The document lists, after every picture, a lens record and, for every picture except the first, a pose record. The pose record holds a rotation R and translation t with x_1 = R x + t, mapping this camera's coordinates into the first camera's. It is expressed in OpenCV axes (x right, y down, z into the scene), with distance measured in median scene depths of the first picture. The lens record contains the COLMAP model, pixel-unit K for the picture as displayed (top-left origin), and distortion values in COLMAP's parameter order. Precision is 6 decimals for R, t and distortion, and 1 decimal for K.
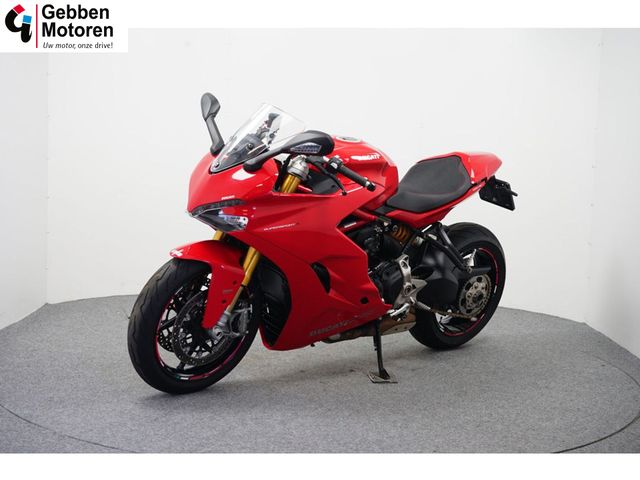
lens RADIAL K [[1006.3, 0, 320.0], [0, 1006.3, 240.0], [0, 0, 1]] dist [-0.001010, 0.006071]
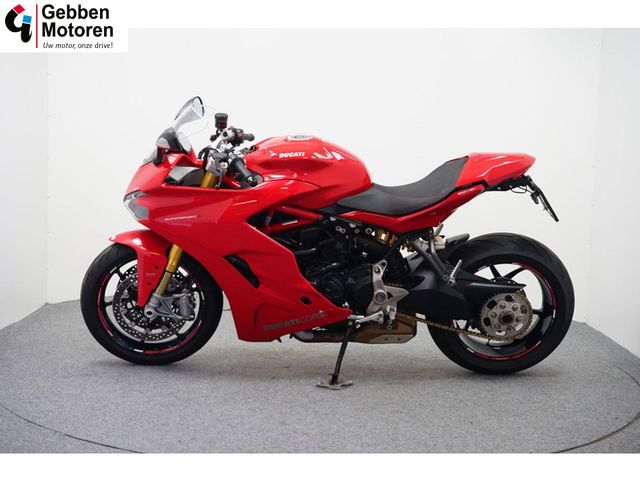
lens RADIAL K [[1006.3, 0, 320.0], [0, 1006.3, 240.0], [0, 0, 1]] dist [-0.001010, 0.006071]
pose [[0.757077, 0.060337, -0.650534, 0.659949], [-0.070262, 0.997471, 0.010746, -0.010170], [0.649537, 0.037573, 0.759401, 0.248356]]
